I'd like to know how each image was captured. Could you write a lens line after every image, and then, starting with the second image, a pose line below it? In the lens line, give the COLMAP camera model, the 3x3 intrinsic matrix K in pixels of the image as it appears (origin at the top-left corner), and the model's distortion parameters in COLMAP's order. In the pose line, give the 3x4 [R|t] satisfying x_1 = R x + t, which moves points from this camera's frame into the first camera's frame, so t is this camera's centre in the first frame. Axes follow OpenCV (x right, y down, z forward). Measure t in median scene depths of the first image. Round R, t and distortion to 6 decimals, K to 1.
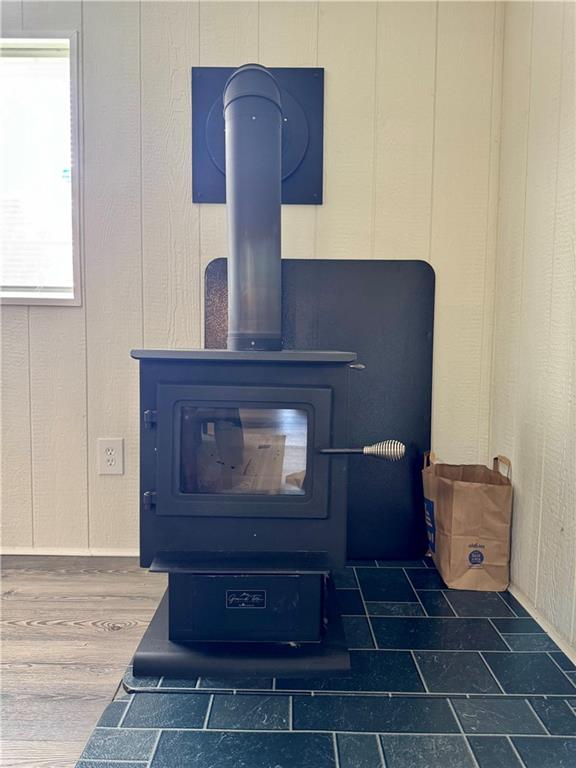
lens RADIAL K [[535.6, 0, 288.0], [0, 535.6, 384.0], [0, 0, 1]] dist [0.027073, -0.005874]
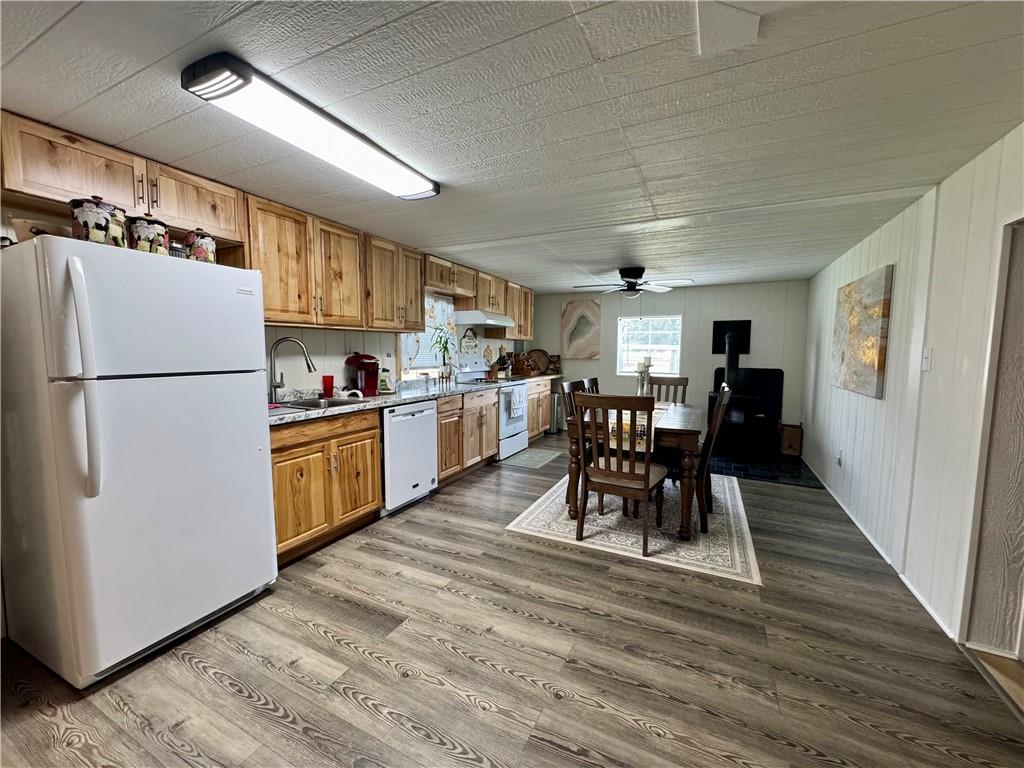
lens RADIAL K [[406.9, 0, 512.0], [0, 406.9, 384.0], [0, 0, 1]] dist [0.000991, -0.000255]
pose [[0.903756, 0.035340, -0.426587, -0.233789], [-0.027414, 0.999319, 0.024708, -0.151824], [0.427169, -0.010635, 0.904109, -2.473610]]
